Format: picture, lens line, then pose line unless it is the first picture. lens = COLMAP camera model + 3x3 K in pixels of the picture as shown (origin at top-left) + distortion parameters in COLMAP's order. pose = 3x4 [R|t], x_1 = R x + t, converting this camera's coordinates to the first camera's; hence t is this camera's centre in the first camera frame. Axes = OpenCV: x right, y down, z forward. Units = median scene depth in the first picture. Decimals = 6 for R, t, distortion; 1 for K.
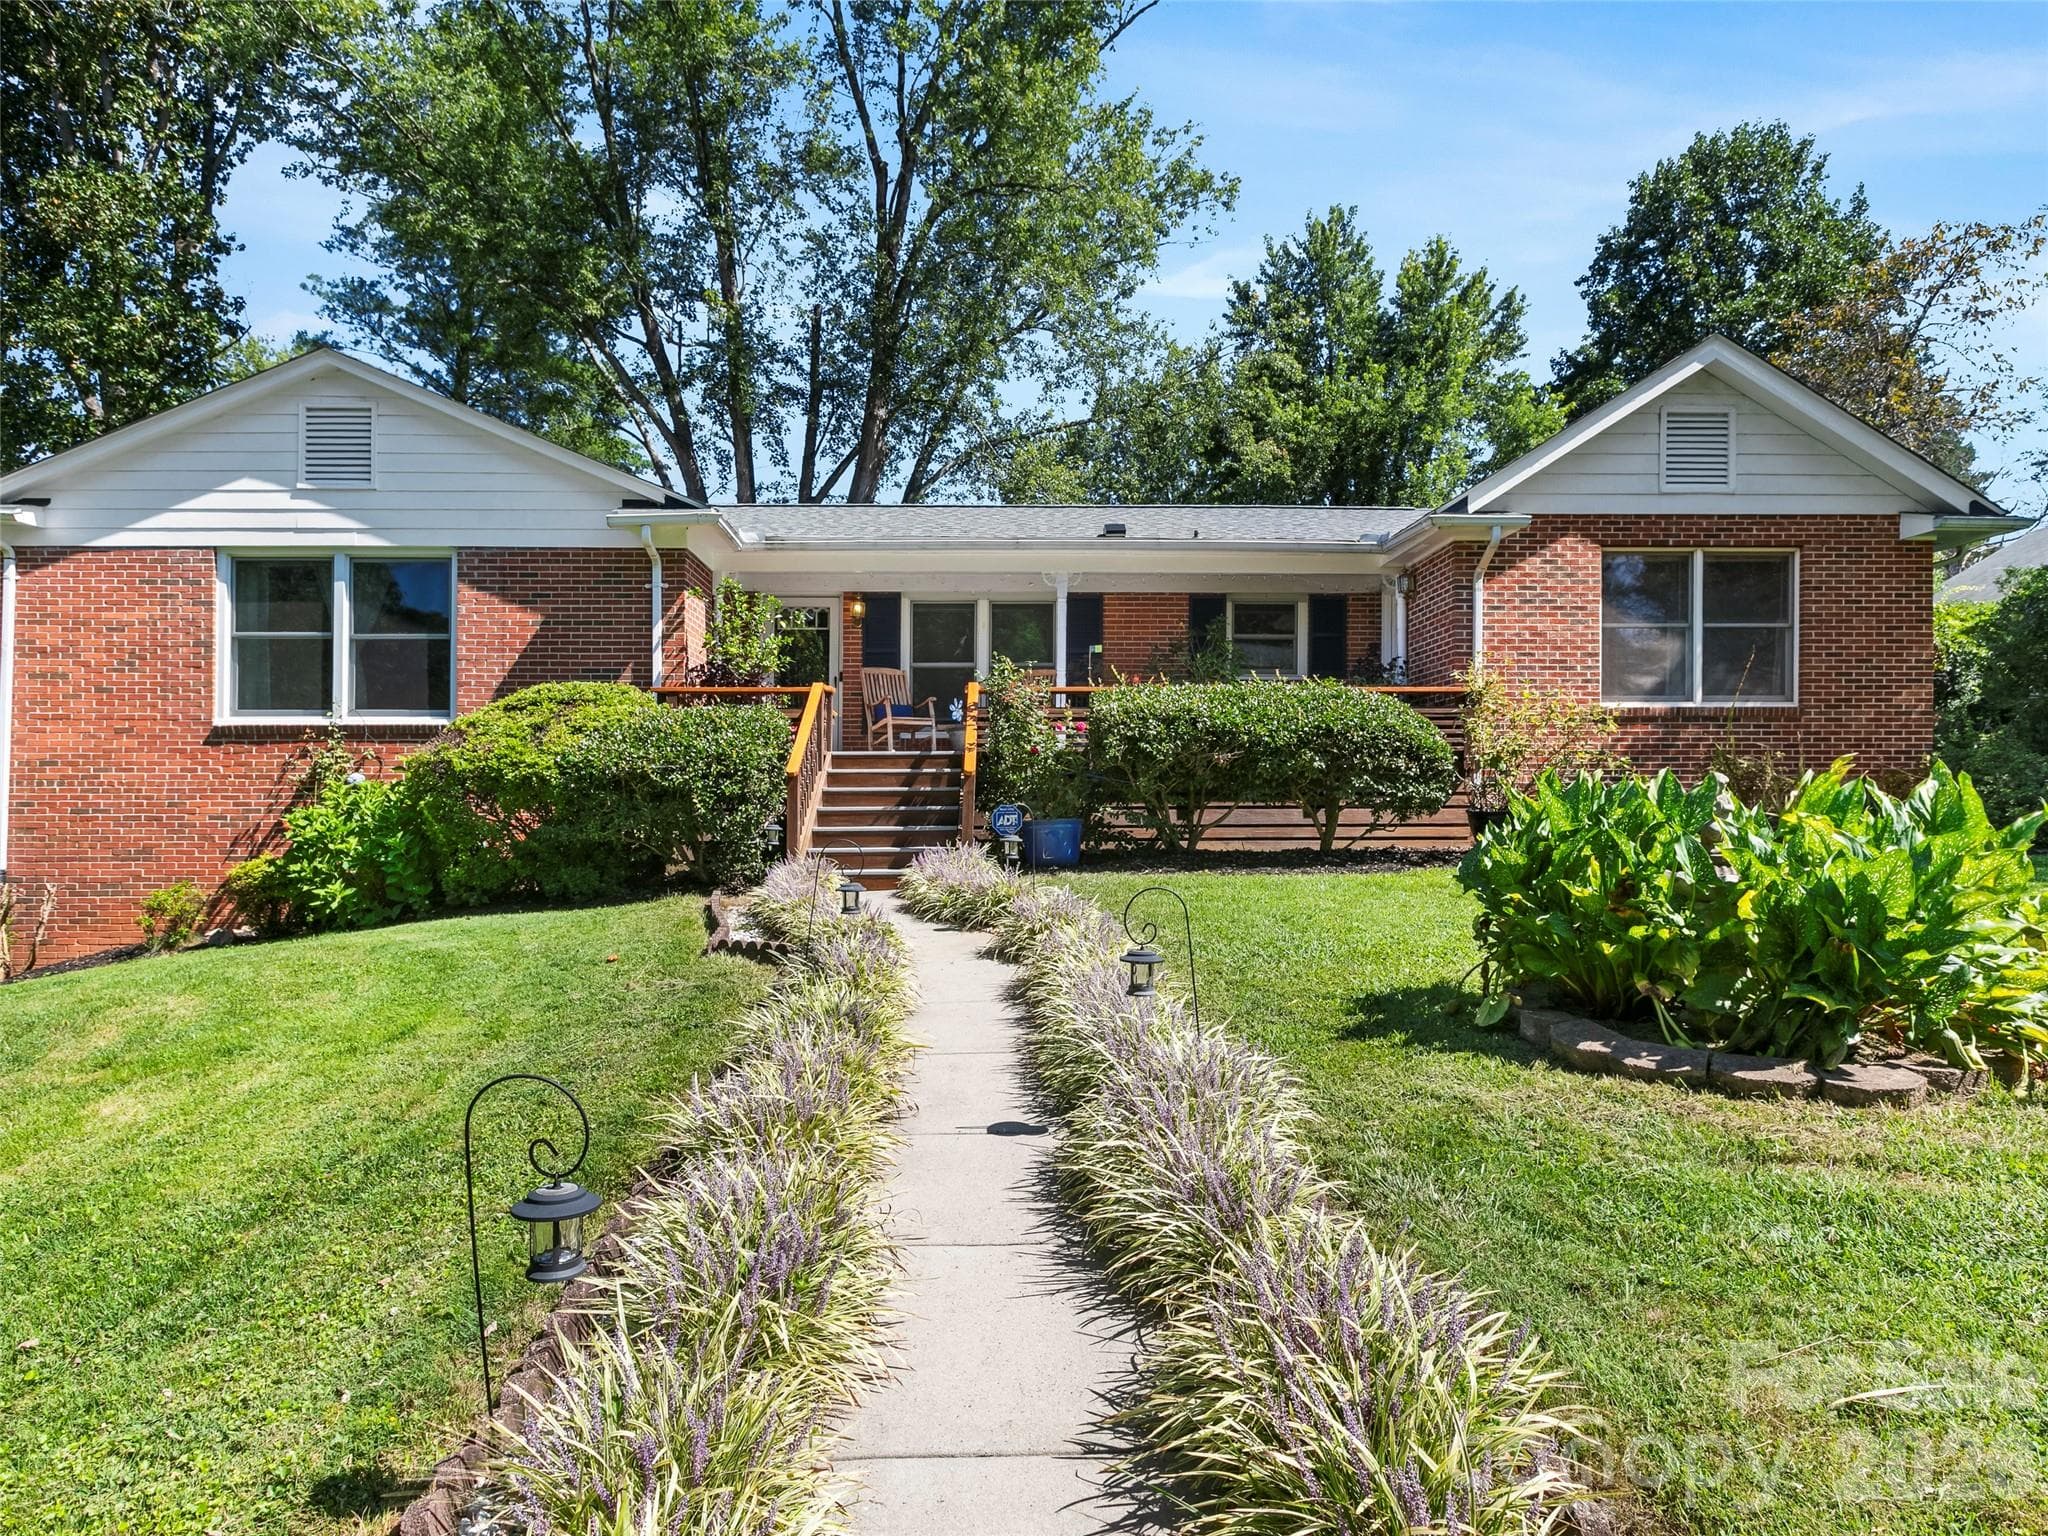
lens RADIAL K [[1086.2, 0, 1026.4], [0, 1086.2, 768.3], [0, 0, 1]] dist [0.002819, 0.000562]
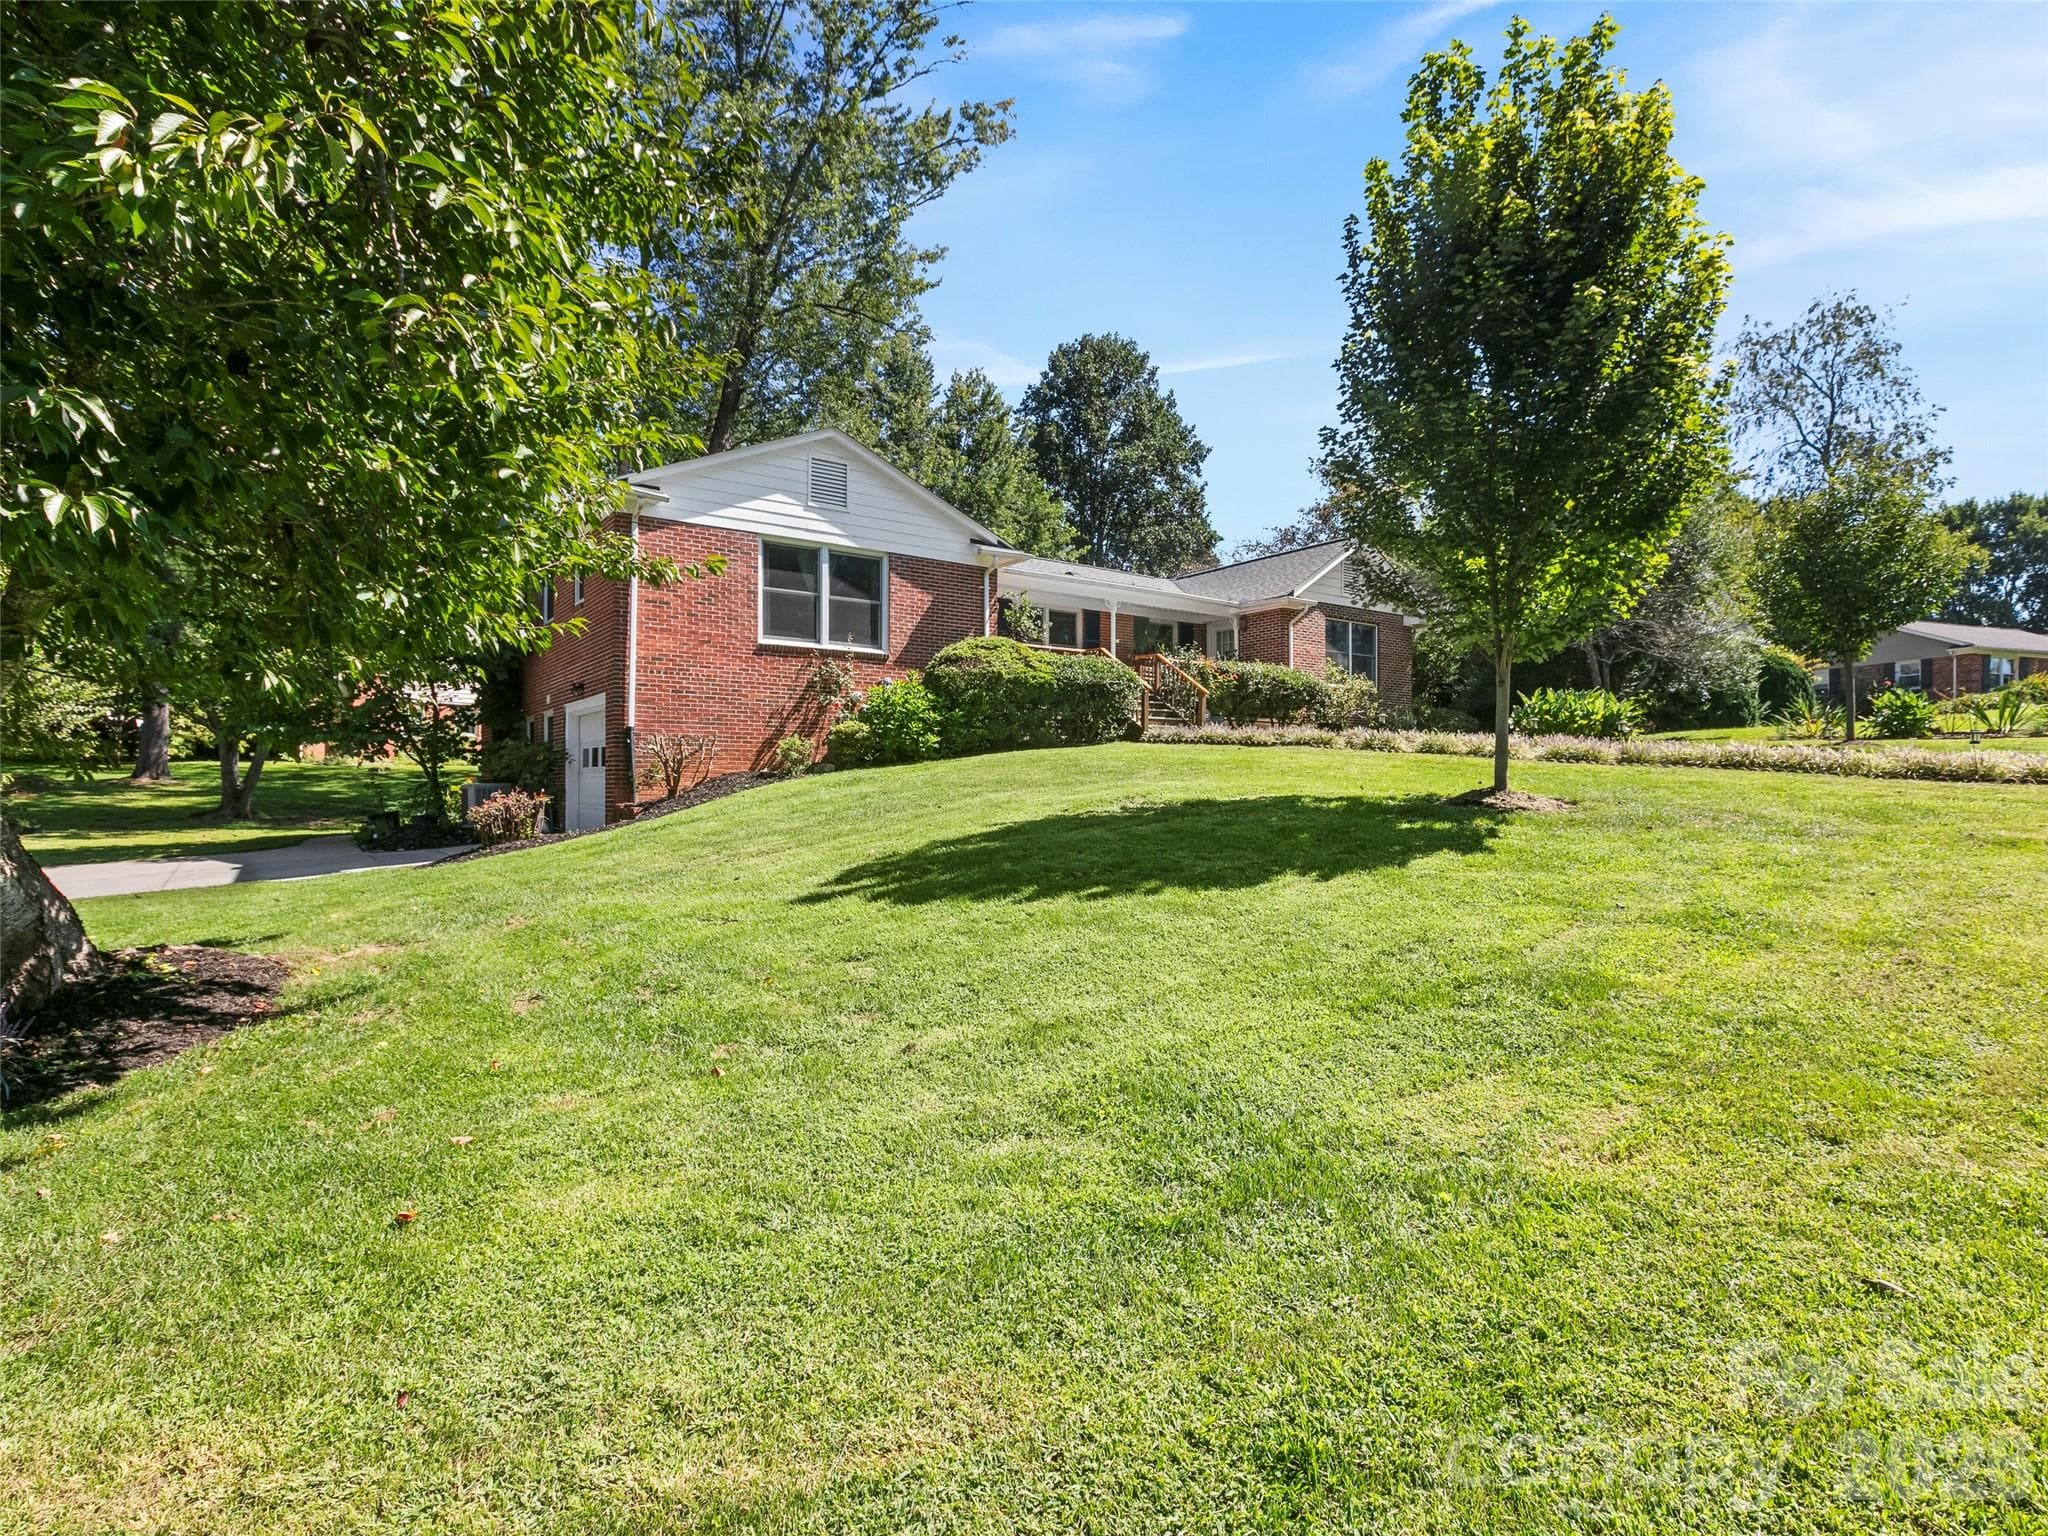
lens RADIAL K [[1086.2, 0, 1020.8], [0, 1086.2, 771.2], [0, 0, 1]] dist [0.002819, 0.000562]
pose [[0.796788, 0.007502, 0.604212, -1.403793], [-0.000892, 0.999936, -0.011240, 0.167557], [-0.604258, 0.008417, 0.796744, -0.517981]]
